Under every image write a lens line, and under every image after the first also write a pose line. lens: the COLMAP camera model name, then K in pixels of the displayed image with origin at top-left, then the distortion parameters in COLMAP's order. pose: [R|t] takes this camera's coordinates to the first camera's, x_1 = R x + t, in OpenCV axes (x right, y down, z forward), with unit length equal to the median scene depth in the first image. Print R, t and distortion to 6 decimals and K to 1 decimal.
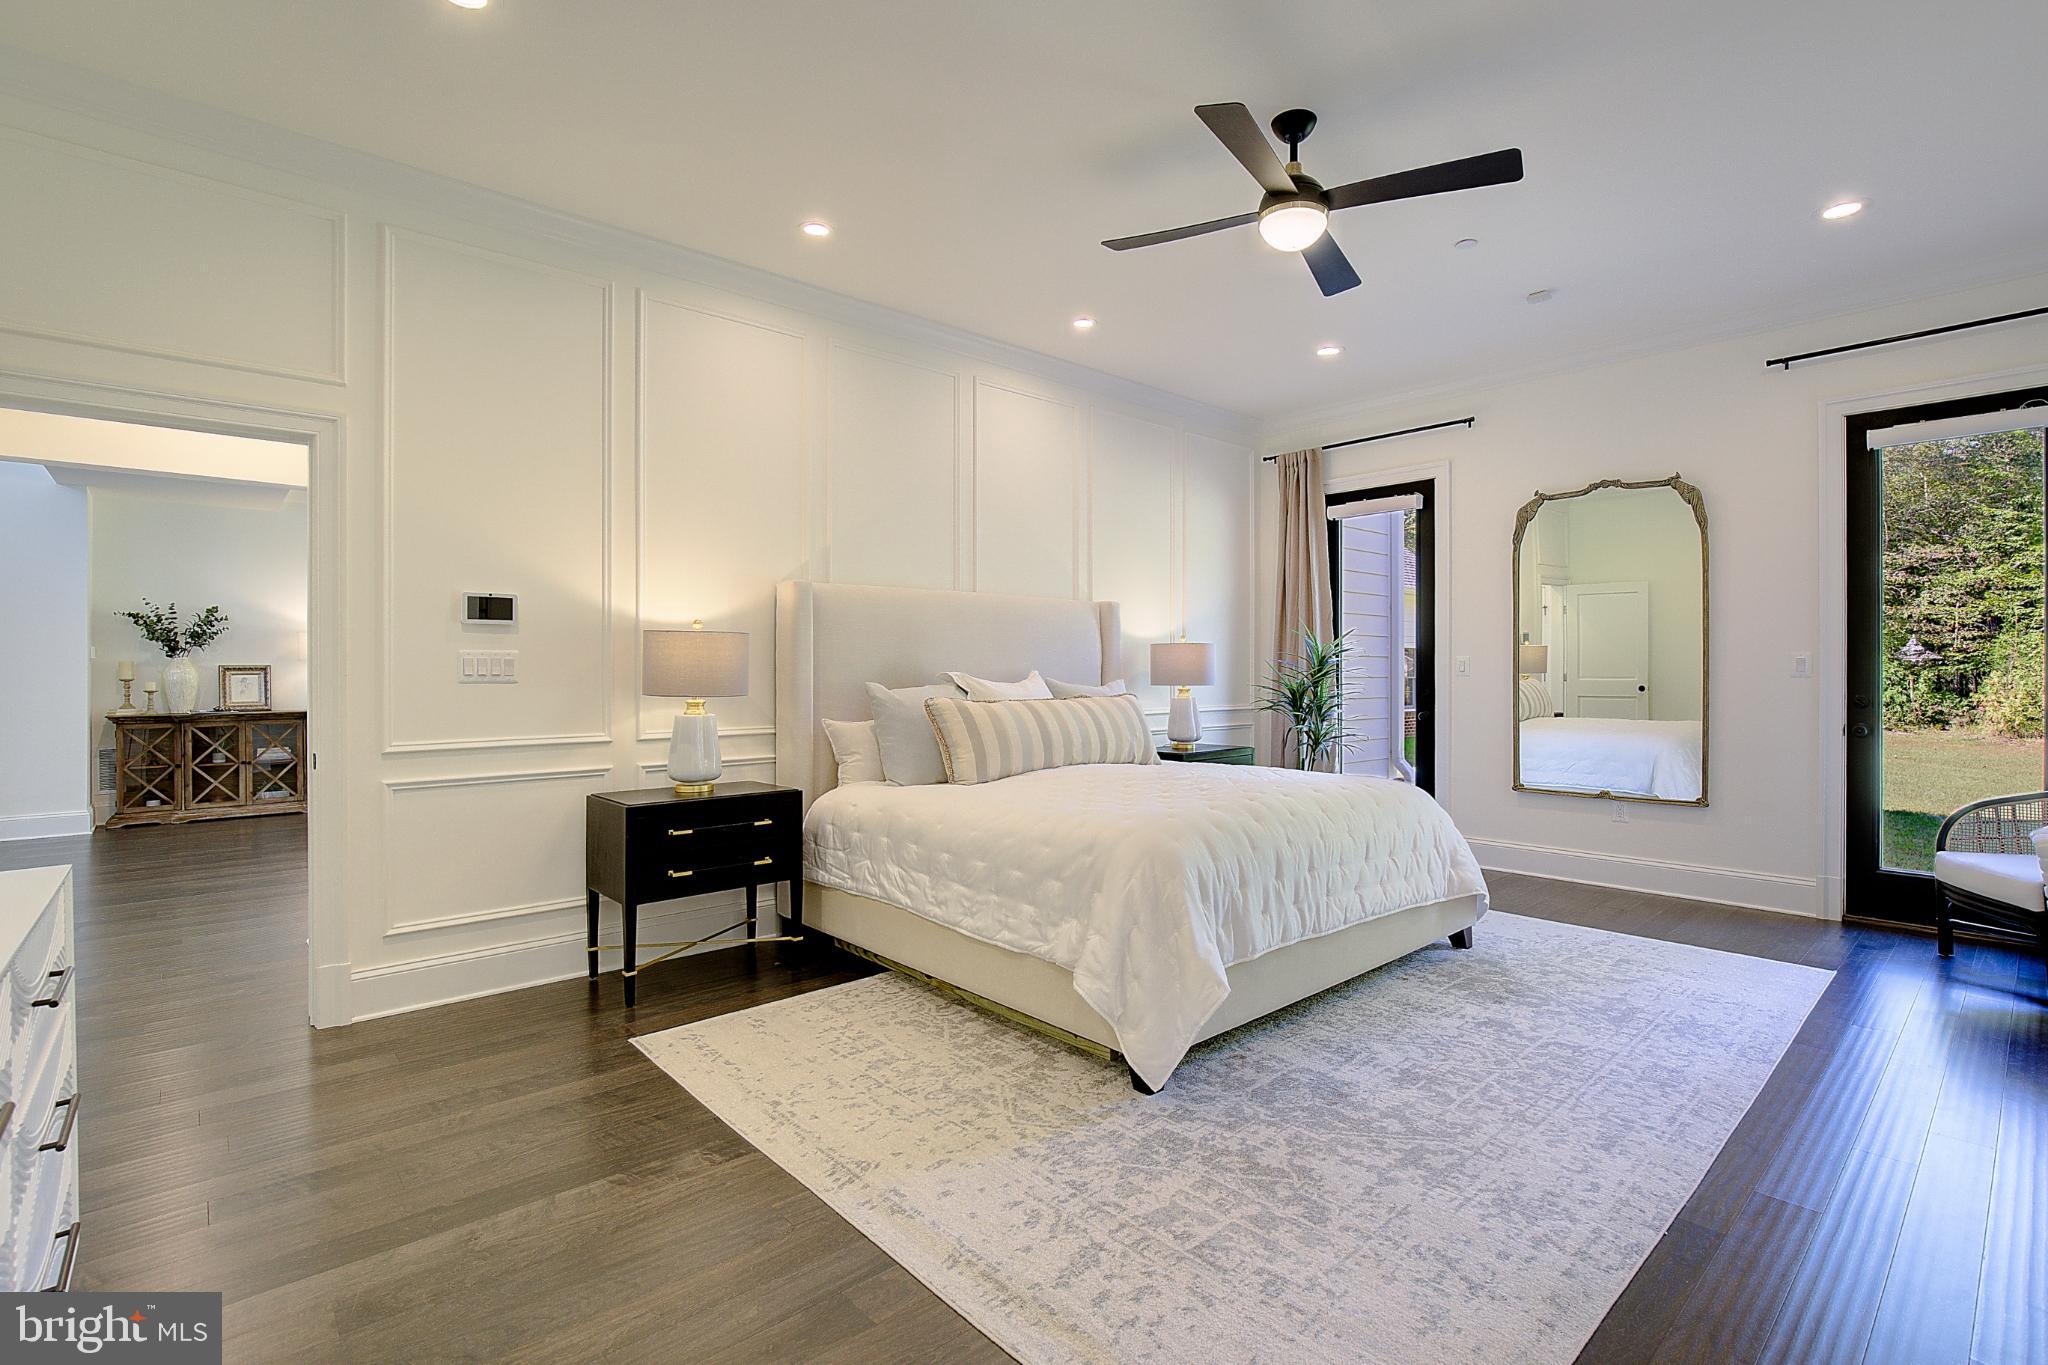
lens RADIAL K [[943.7, 0, 1071.1], [0, 943.7, 678.5], [0, 0, 1]] dist [-0.003920, -0.000114]
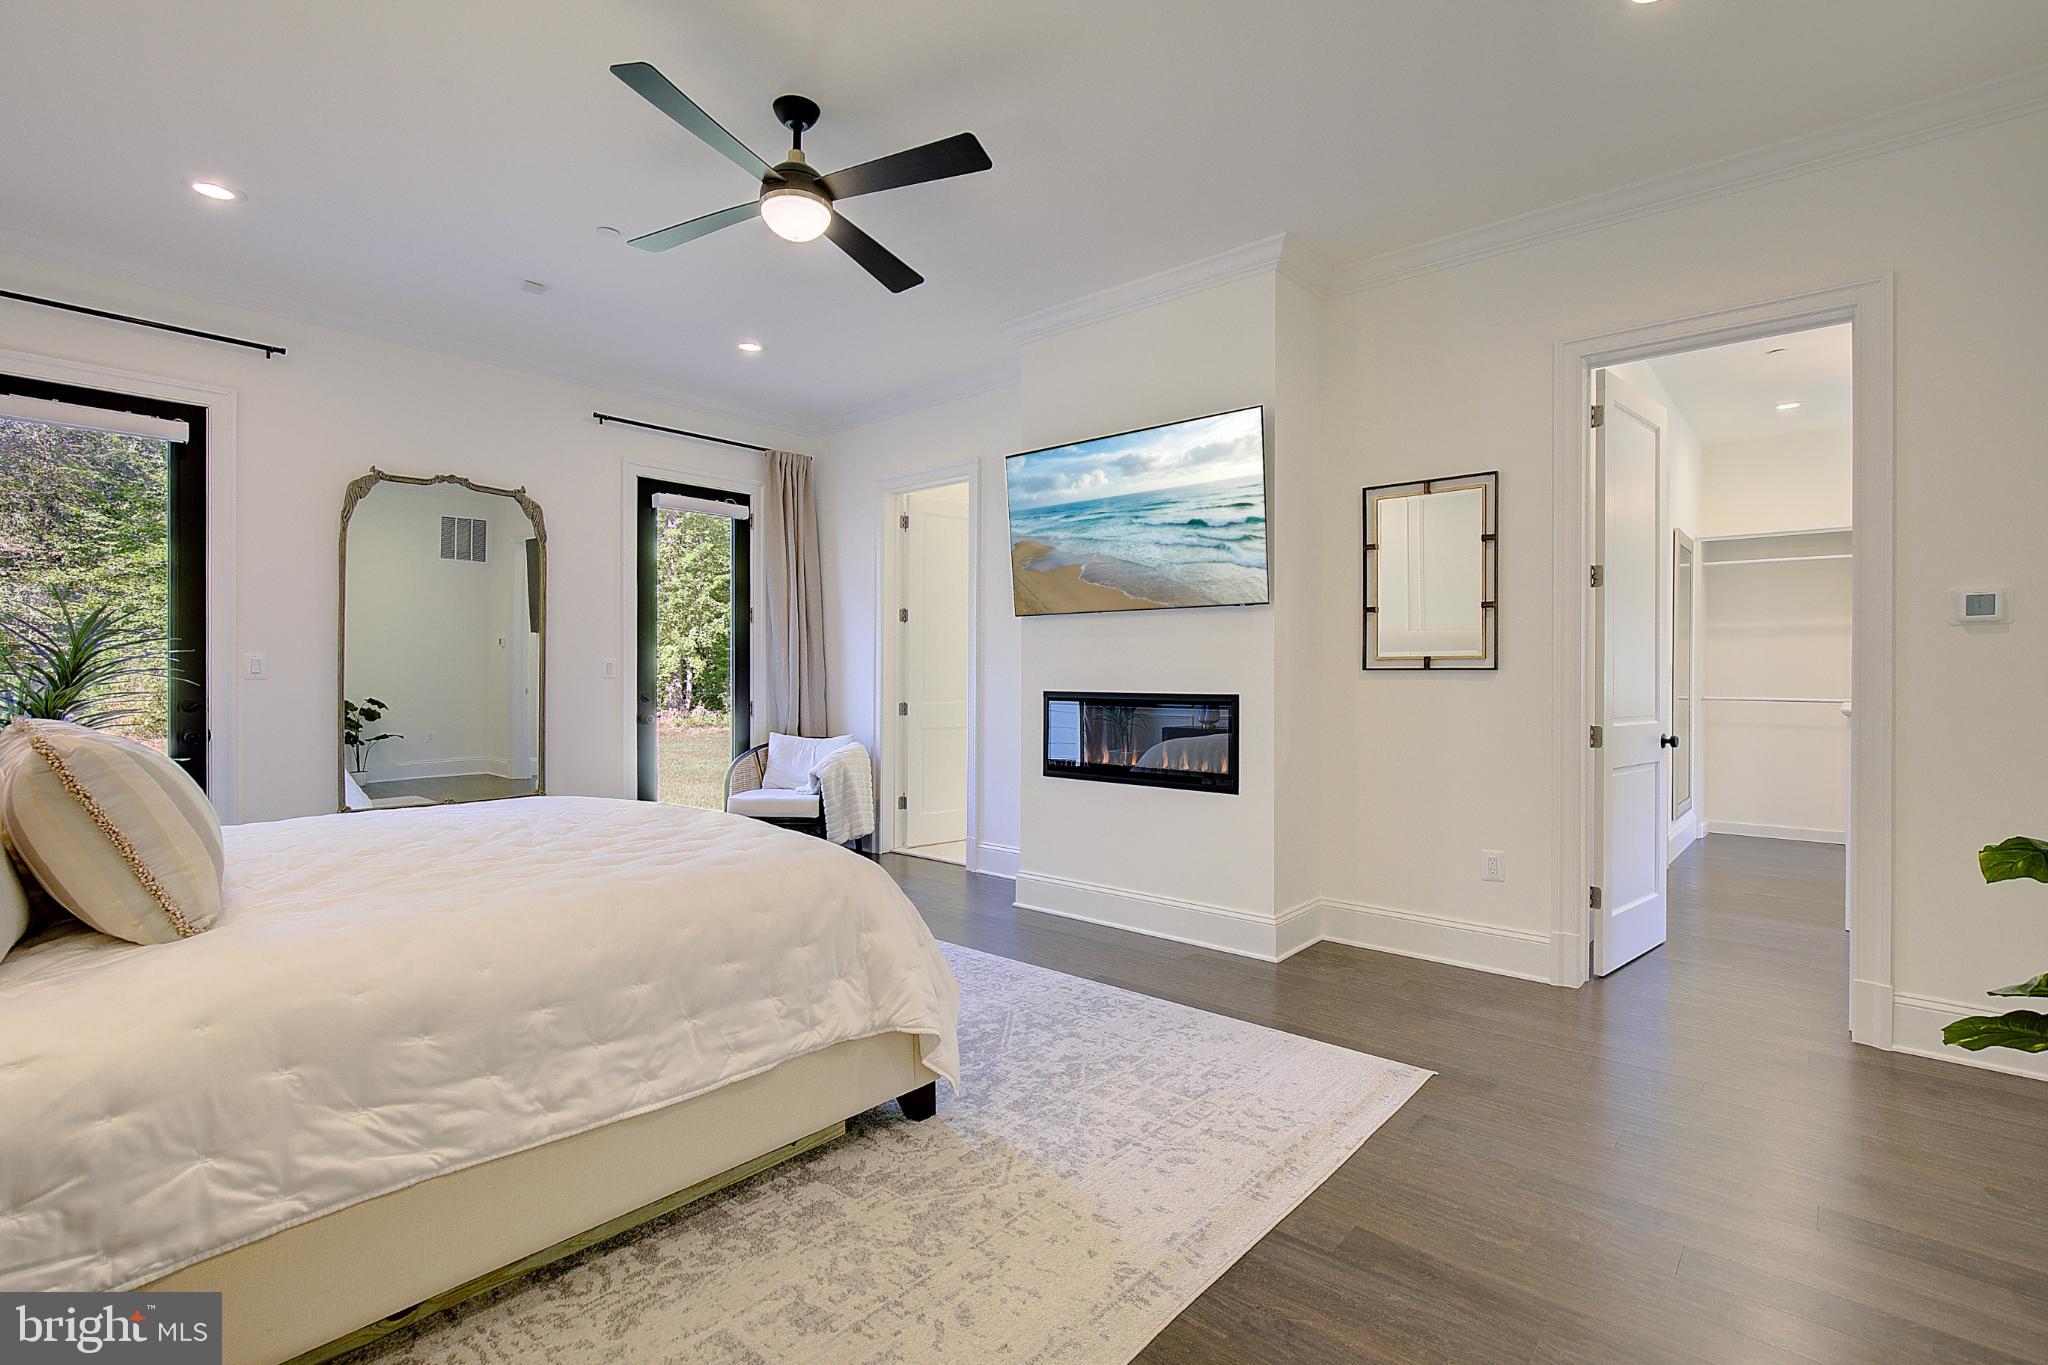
lens RADIAL K [[943.7, 0, 1028.5], [0, 943.7, 671.2], [0, 0, 1]] dist [-0.003920, -0.000114]
pose [[-0.081637, 0.004212, 0.996653, -0.683374], [0.007432, 0.999966, -0.003617, -0.003059], [-0.996634, 0.007112, -0.081665, 0.758815]]
